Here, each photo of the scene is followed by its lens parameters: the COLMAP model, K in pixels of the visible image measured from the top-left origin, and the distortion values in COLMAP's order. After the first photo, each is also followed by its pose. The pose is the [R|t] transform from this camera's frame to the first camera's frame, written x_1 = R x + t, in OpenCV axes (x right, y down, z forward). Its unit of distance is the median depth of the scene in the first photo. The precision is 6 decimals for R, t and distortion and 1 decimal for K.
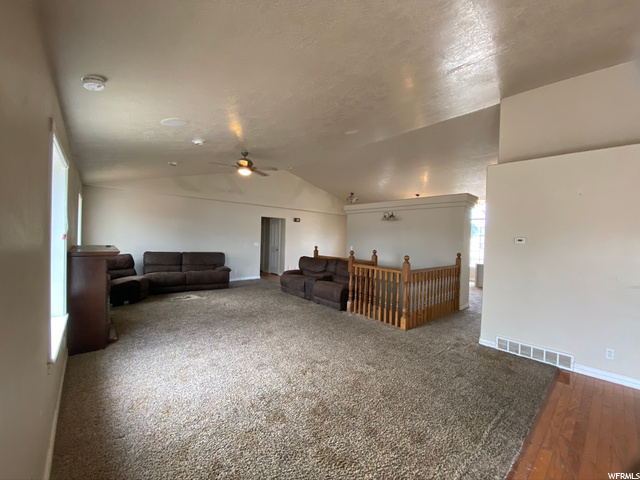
lens RADIAL K [[260.9, 0, 321.1], [0, 260.9, 241.7], [0, 0, 1]] dist [-0.000428, -0.000004]
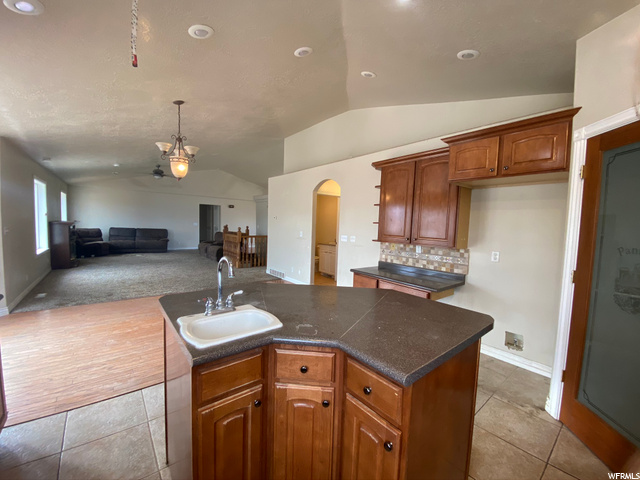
lens RADIAL K [[260.9, 0, 319.5], [0, 260.9, 240.3], [0, 0, 1]] dist [-0.000428, -0.000004]
pose [[0.999658, 0.006890, -0.025235, 0.597224], [-0.005596, 0.998684, 0.050975, 0.029277], [0.025553, -0.050817, 0.998381, -0.507620]]
